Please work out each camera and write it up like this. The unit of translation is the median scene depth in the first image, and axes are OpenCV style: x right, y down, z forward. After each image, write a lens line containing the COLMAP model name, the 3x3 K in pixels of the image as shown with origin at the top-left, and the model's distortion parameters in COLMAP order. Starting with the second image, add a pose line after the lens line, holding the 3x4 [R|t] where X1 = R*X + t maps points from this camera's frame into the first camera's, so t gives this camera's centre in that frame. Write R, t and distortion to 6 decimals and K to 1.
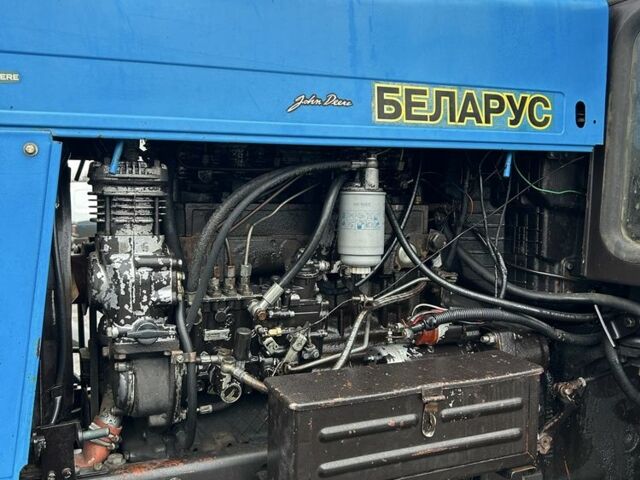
lens RADIAL K [[613.8, 0, 318.1], [0, 613.8, 241.9], [0, 0, 1]] dist [0.078917, 0.000000]
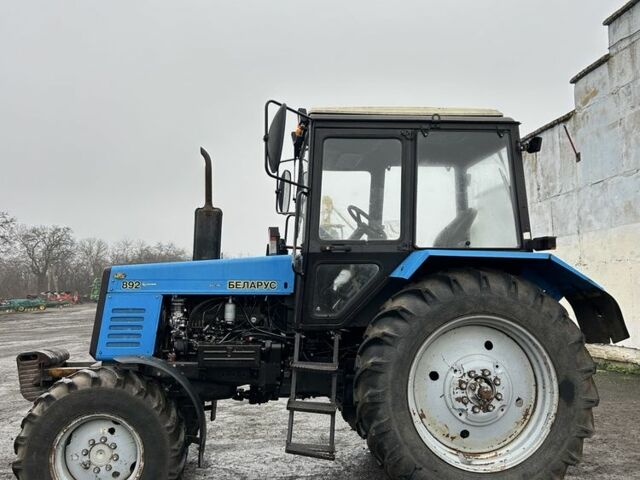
lens RADIAL K [[613.8, 0, 322.1], [0, 613.8, 238.7], [0, 0, 1]] dist [0.078917, 0.000000]
pose [[0.946364, -0.023363, -0.322258, 2.160613], [-0.030438, 0.986500, -0.160906, 0.145191], [0.321666, 0.162085, 0.932877, -3.004475]]
